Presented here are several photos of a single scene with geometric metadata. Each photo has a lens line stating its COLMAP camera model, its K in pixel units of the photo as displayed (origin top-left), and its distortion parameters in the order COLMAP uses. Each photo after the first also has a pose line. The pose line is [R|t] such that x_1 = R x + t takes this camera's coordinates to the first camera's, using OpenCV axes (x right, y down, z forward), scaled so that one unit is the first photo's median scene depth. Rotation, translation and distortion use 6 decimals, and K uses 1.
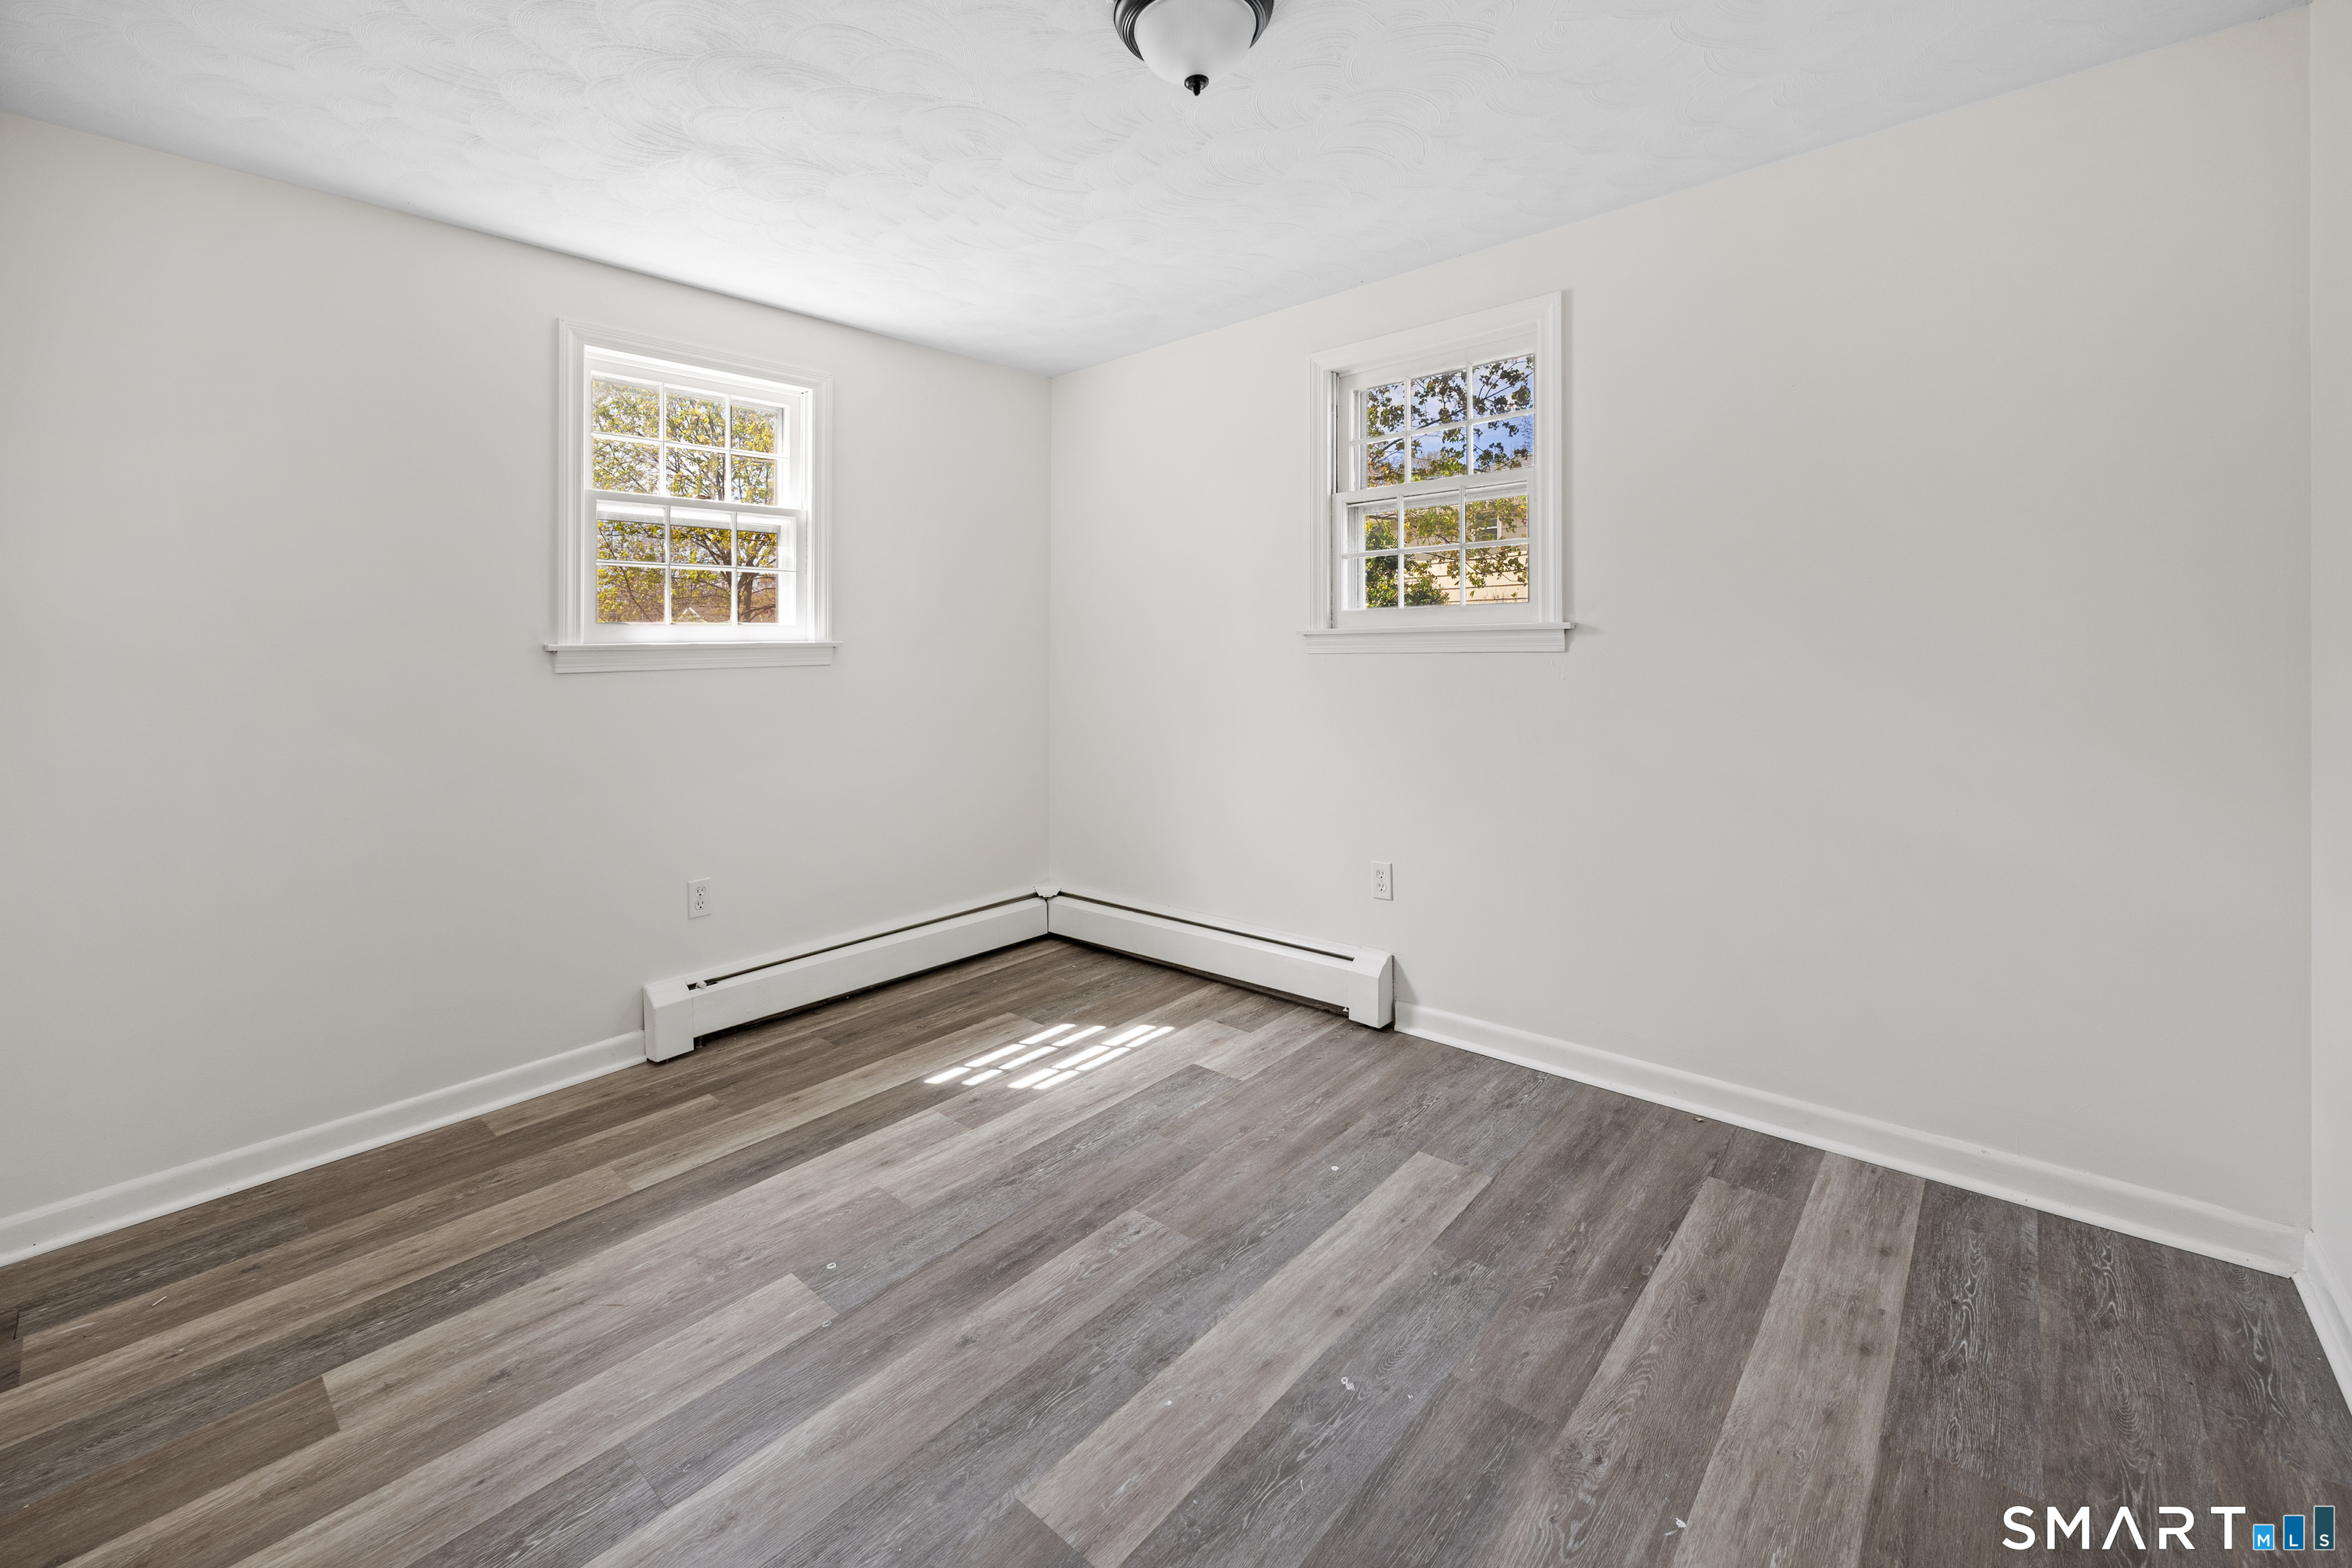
lens RADIAL K [[931.9, 0, 1175.5], [0, 931.9, 731.8], [0, 0, 1]] dist [0.001866, 0.000363]
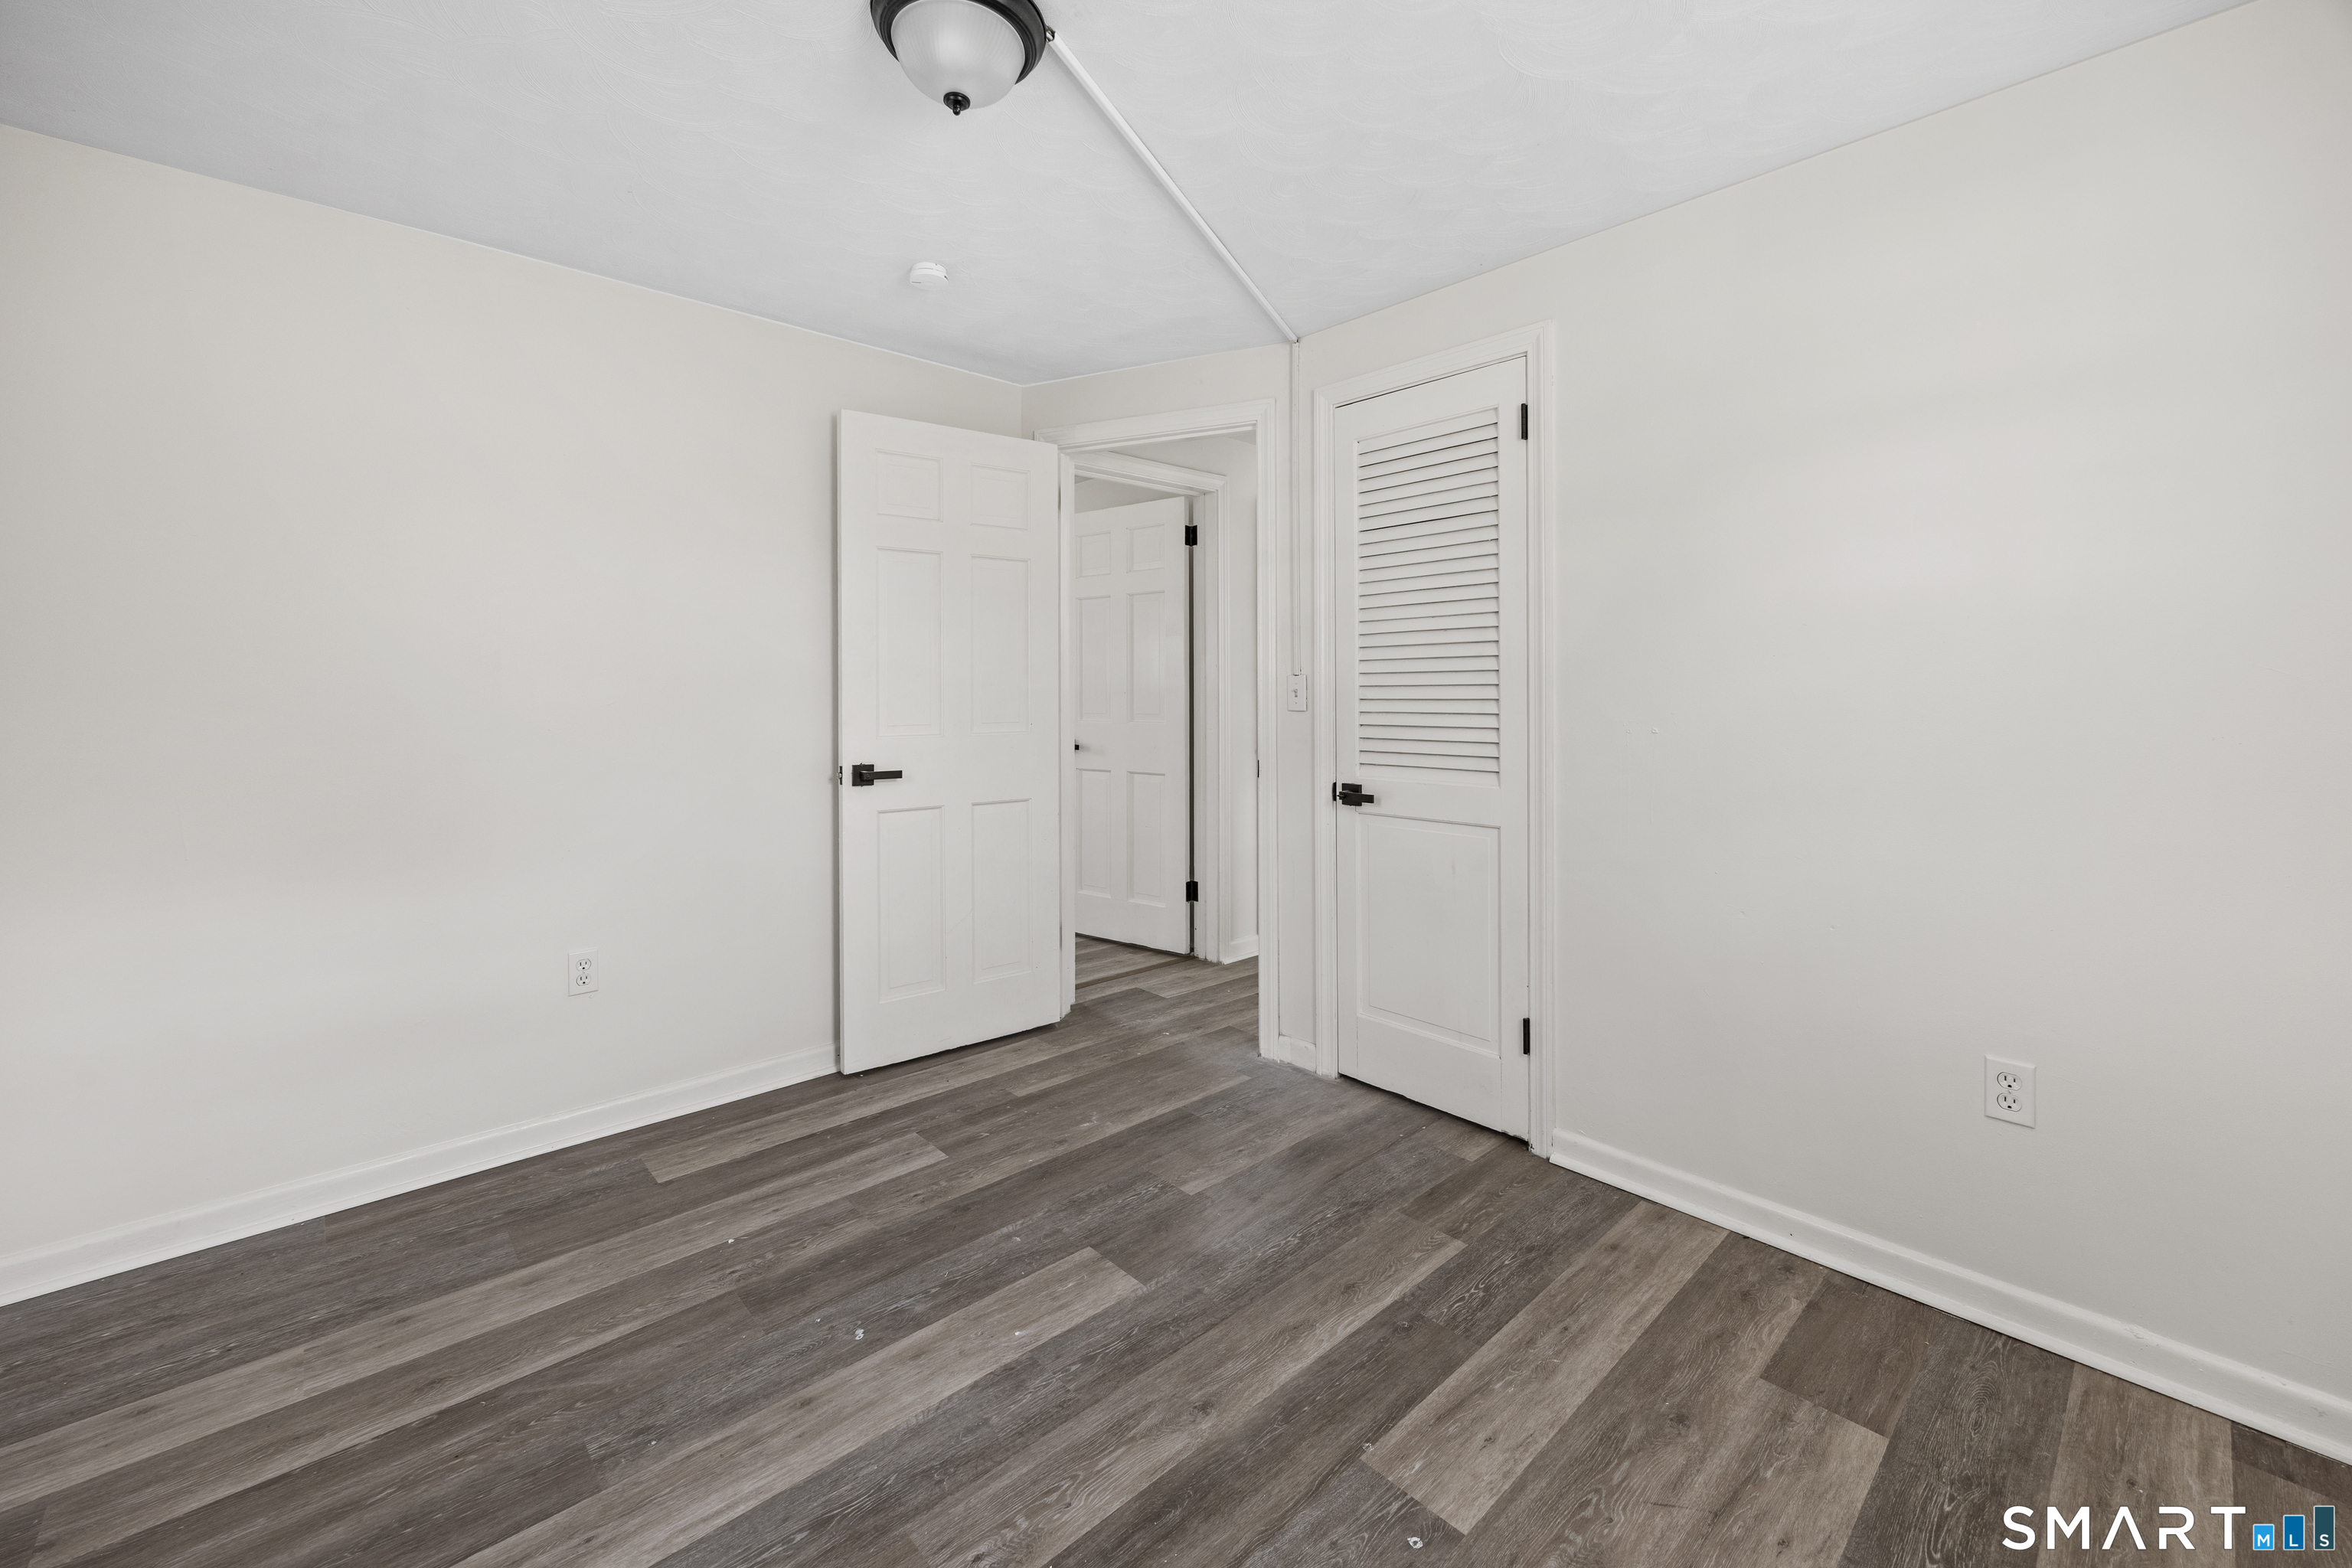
lens RADIAL K [[931.9, 0, 1175.5], [0, 931.9, 731.8], [0, 0, 1]] dist [0.001866, 0.000363]
pose [[-0.993831, 0.019526, 0.109176, -0.317268], [0.034115, 0.990474, 0.133405, -0.156419], [-0.105531, 0.136306, -0.985030, 1.866502]]
